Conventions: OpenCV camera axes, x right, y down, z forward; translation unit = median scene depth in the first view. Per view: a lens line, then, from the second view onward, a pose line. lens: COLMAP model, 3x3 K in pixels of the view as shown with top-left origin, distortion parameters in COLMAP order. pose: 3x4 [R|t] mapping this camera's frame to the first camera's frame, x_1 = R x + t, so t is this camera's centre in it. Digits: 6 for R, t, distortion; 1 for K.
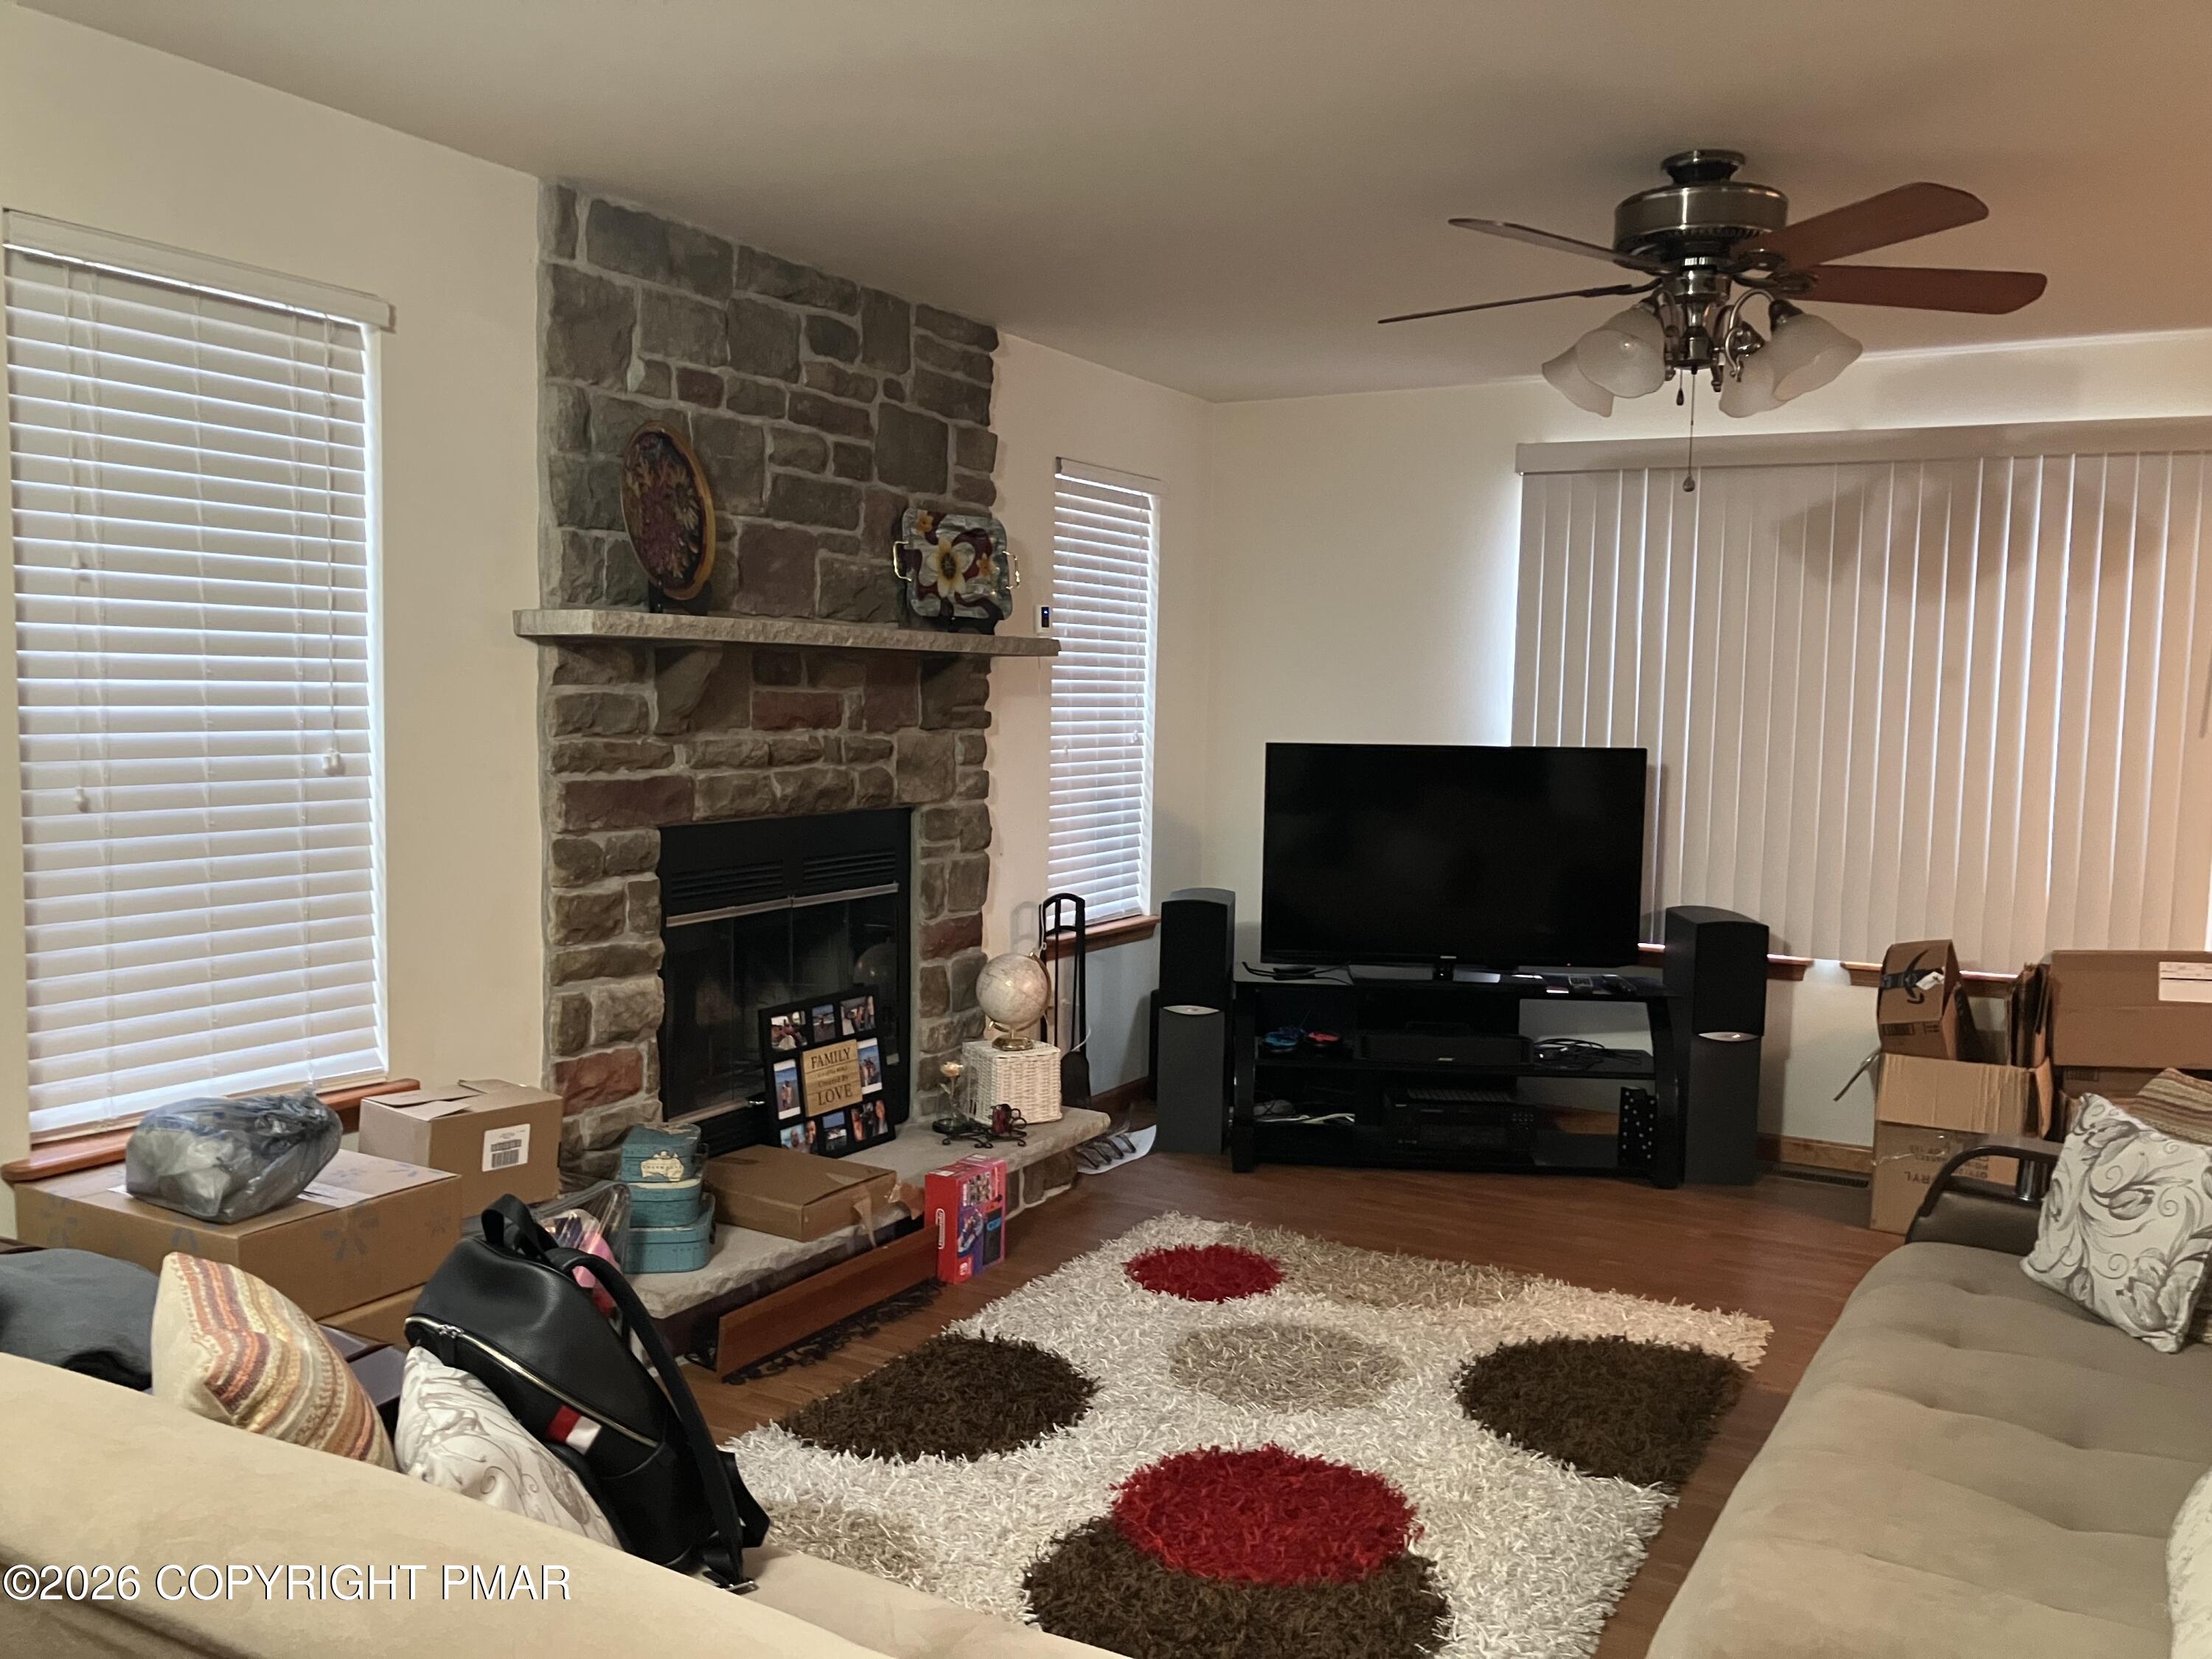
lens RADIAL K [[1818.8, 0, 1106.0], [0, 1818.8, 829.5], [0, 0, 1]] dist [0.040750, -0.001273]
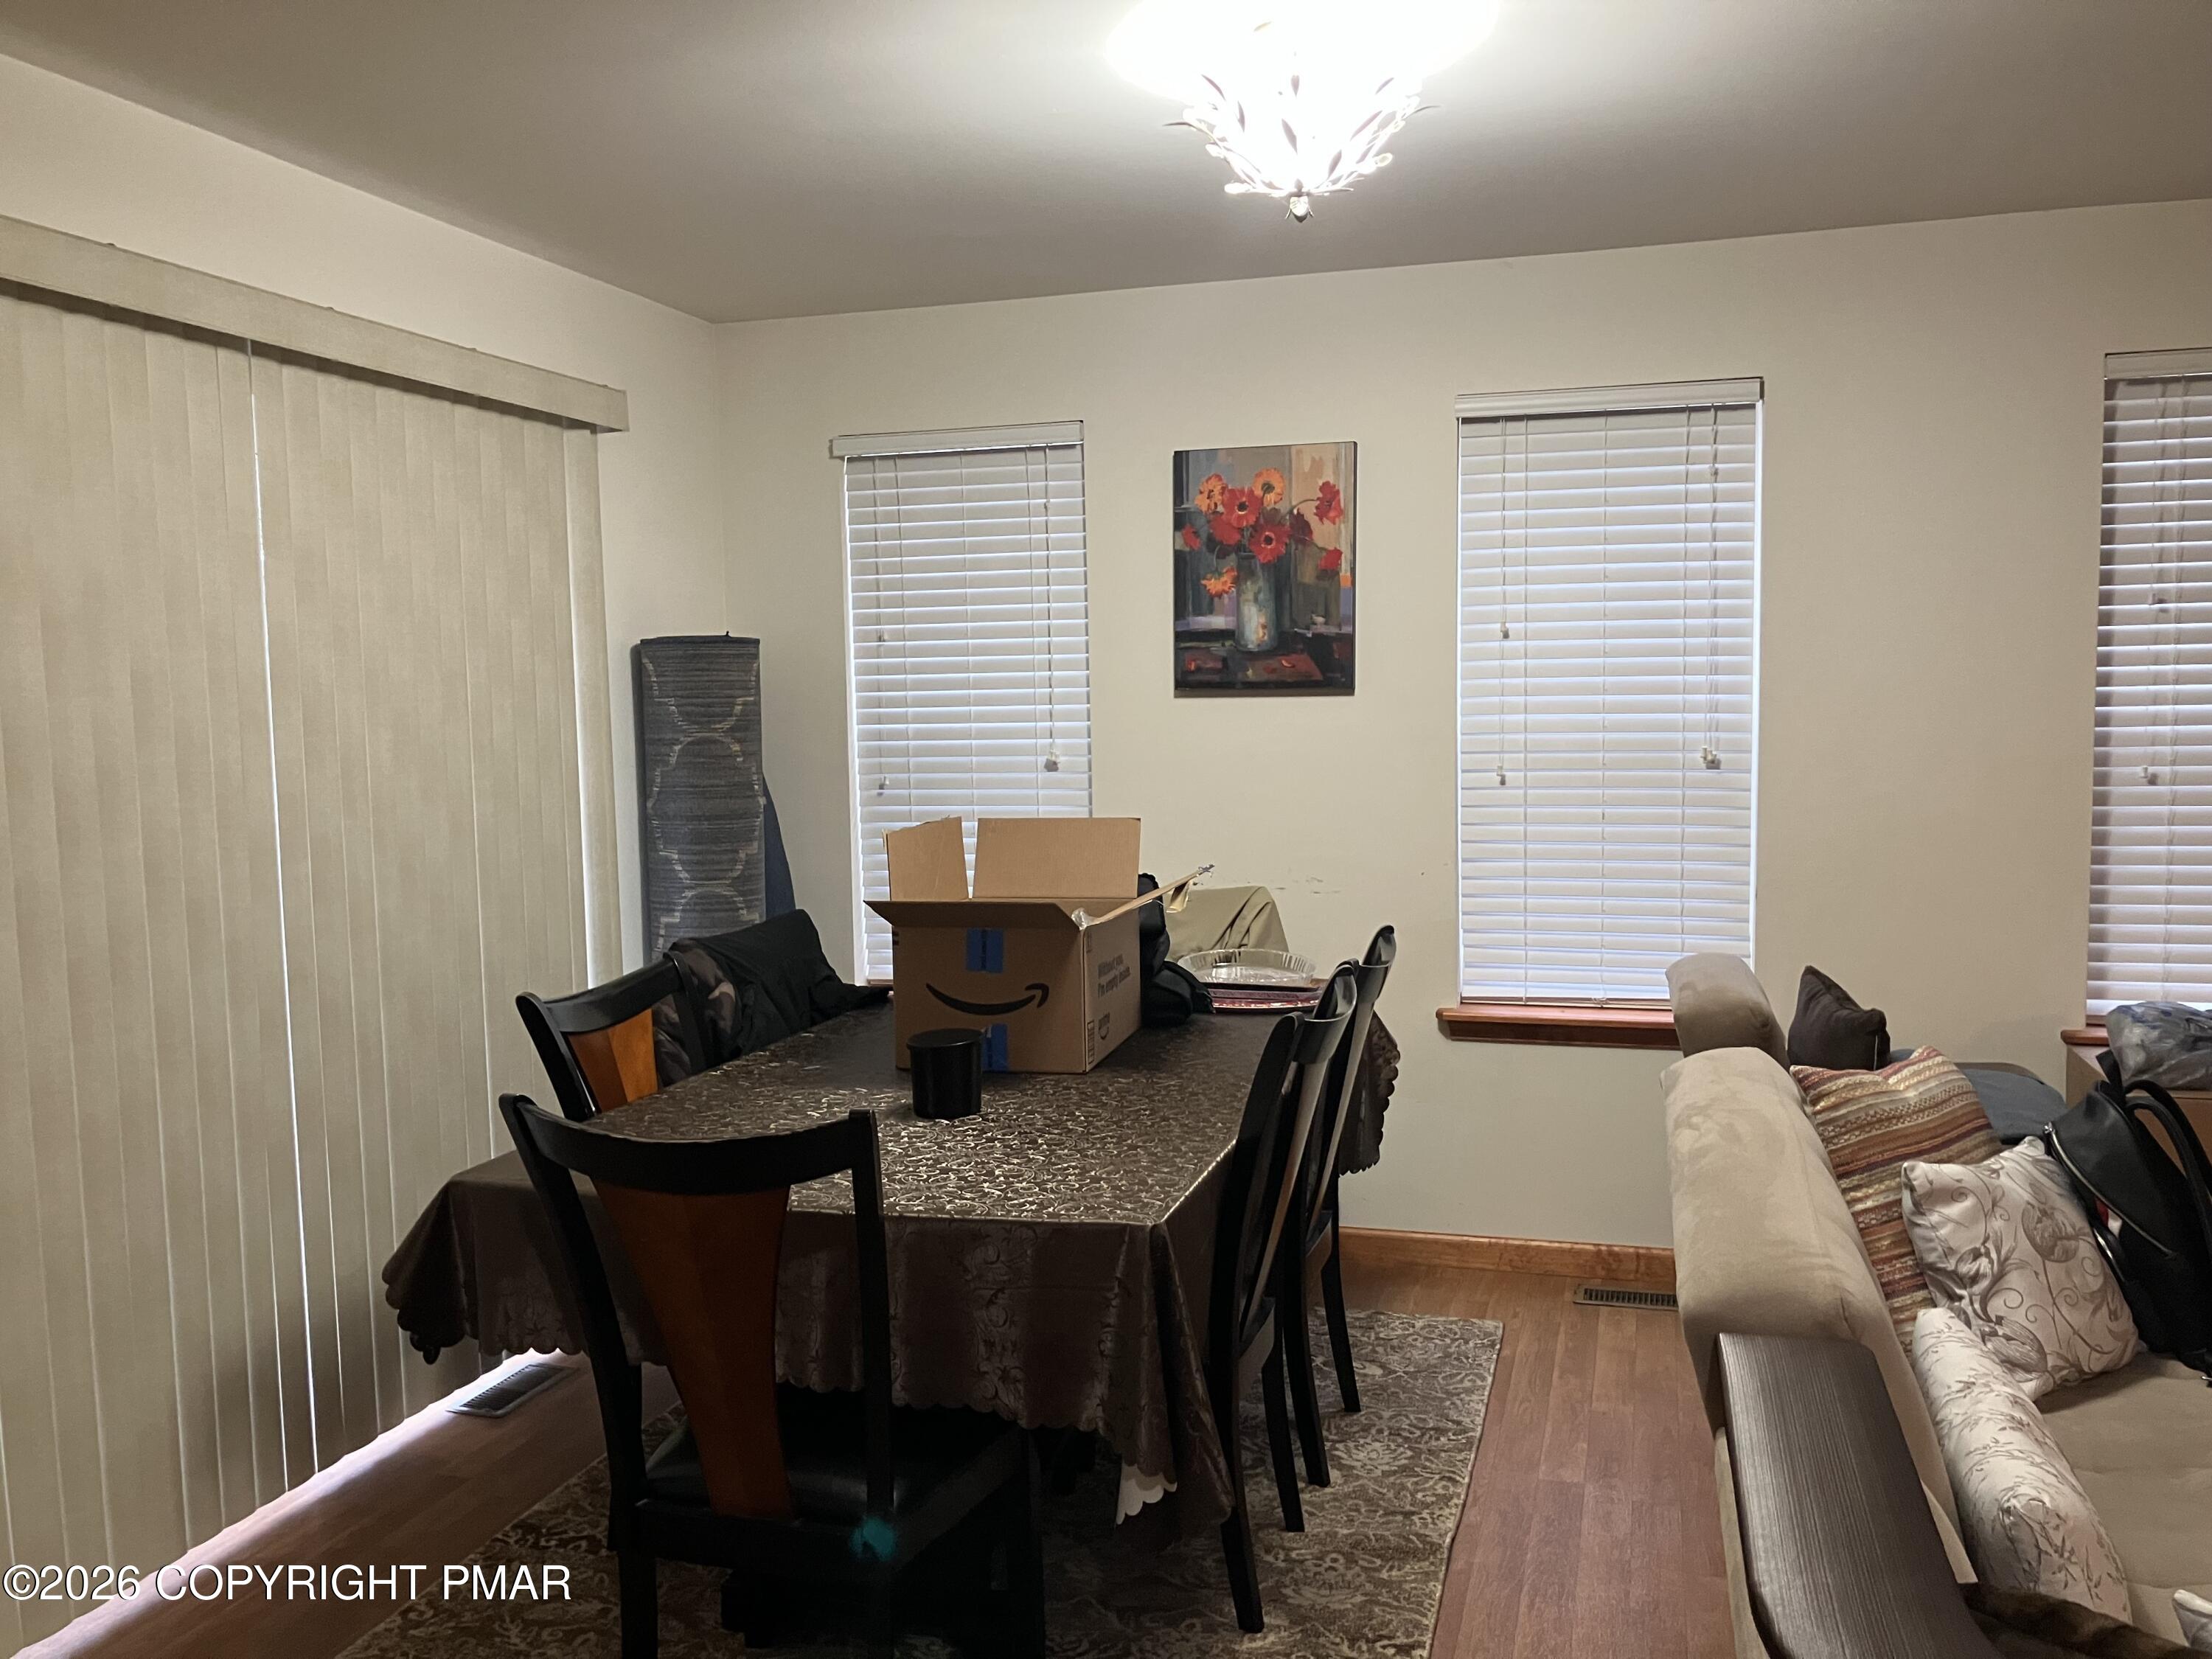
lens RADIAL K [[1818.8, 0, 1106.0], [0, 1818.8, 829.5], [0, 0, 1]] dist [0.040750, -0.001273]
pose [[0.228710, 0.047722, -0.972324, 0.387281], [-0.051596, 0.997988, 0.036845, 0.008605], [0.972126, 0.041741, 0.230712, -0.033848]]
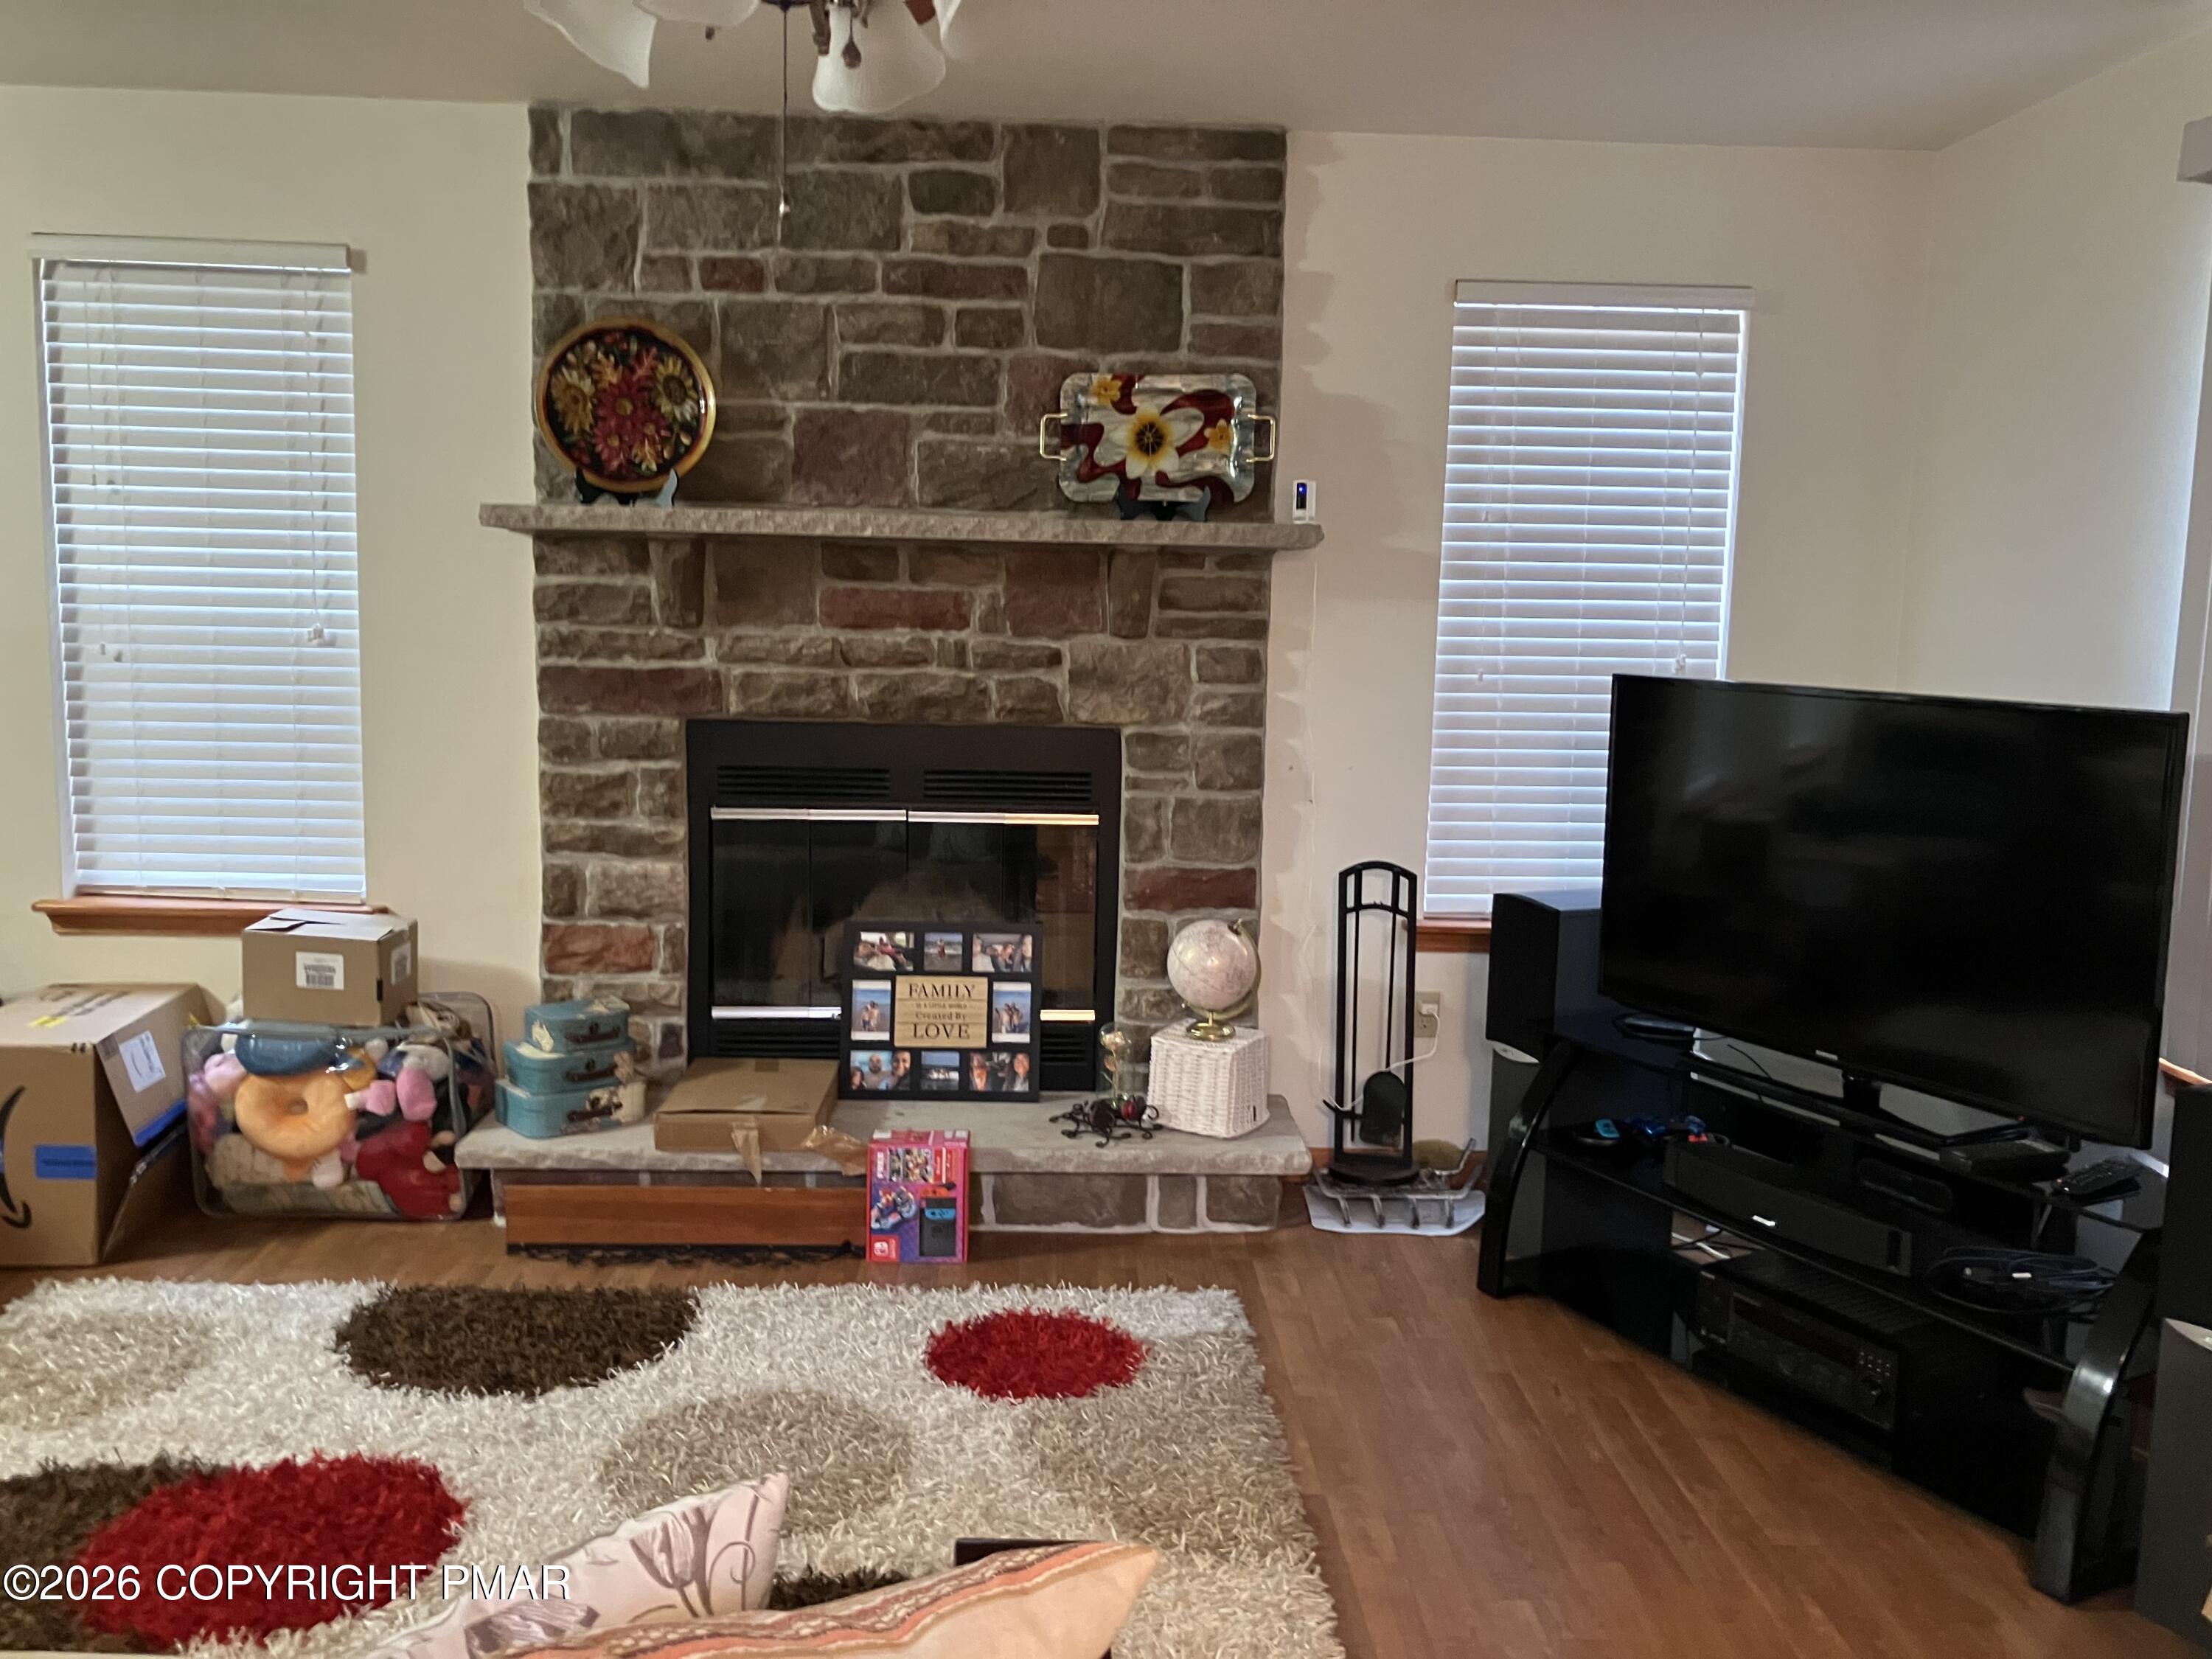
lens RADIAL K [[1784.5, 0, 1103.2], [0, 1784.5, 797.9], [0, 0, 1]] dist [0.030020, -0.007909]
pose [[0.522716, 0.096159, -0.847067, 0.664538], [-0.080598, 0.994742, 0.063187, -0.035372], [0.848689, 0.035243, 0.527717, 0.613827]]
